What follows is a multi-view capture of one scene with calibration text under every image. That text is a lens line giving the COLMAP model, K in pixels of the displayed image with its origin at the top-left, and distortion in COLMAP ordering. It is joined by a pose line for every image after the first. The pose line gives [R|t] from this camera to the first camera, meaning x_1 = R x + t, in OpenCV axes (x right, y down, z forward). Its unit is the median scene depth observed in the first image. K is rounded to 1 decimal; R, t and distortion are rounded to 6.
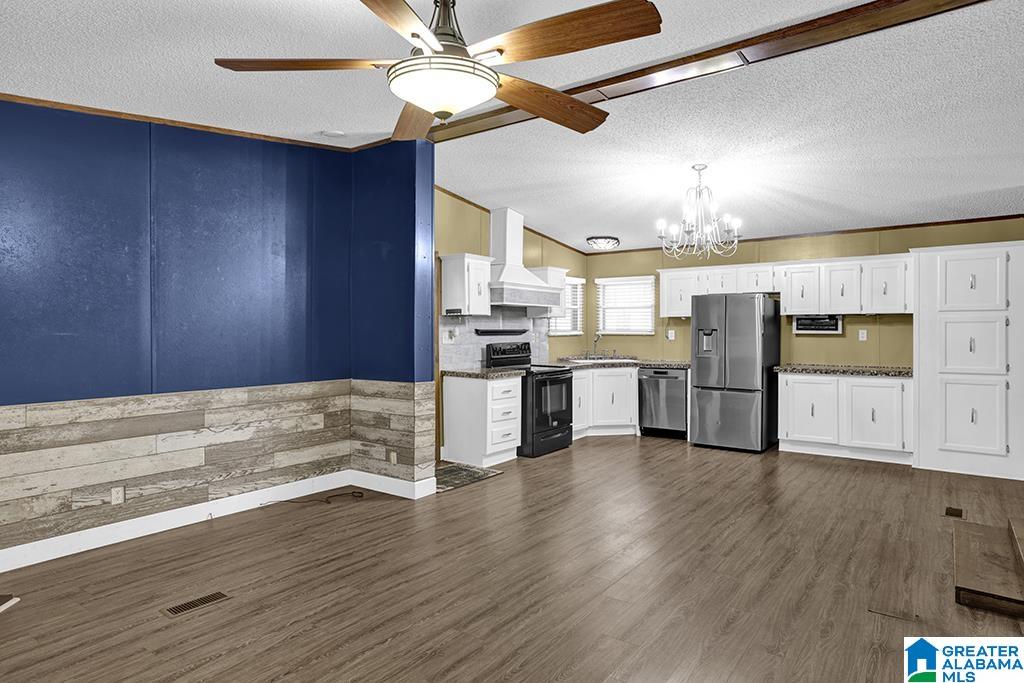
lens RADIAL K [[608.9, 0, 511.7], [0, 608.9, 338.4], [0, 0, 1]] dist [-0.000232, 0.000837]
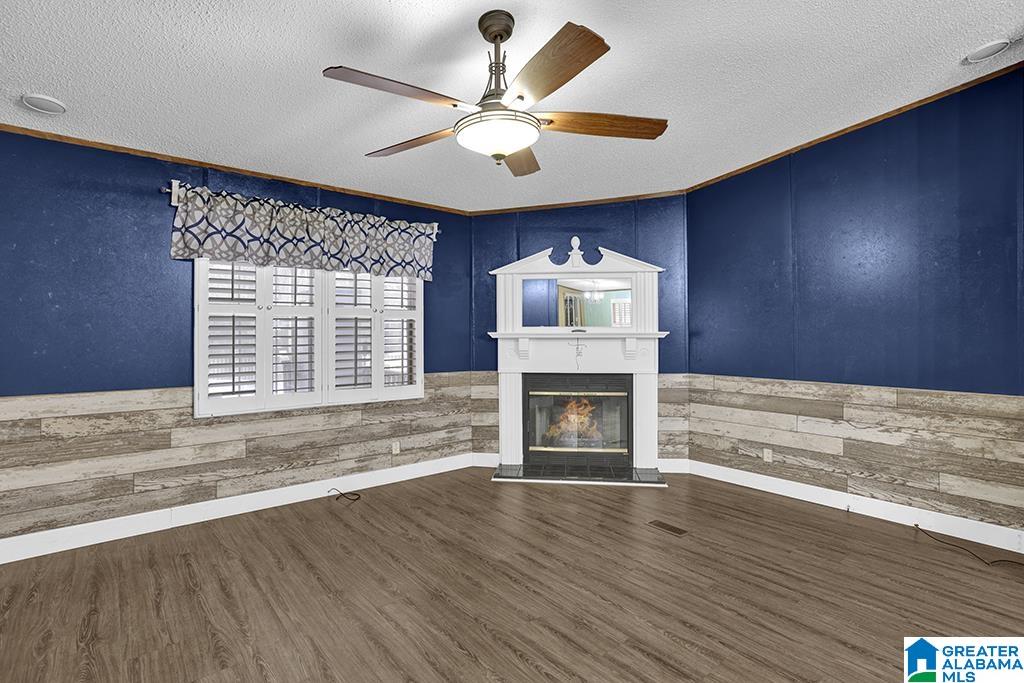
lens RADIAL K [[500.8, 0, 511.4], [0, 500.8, 334.0], [0, 0, 1]] dist [0.004071, 0.001616]
pose [[-0.252830, 0.005582, -0.967495, 0.509202], [-0.006646, 0.999950, 0.007506, -0.002758], [0.967488, 0.008328, -0.252781, 0.733007]]
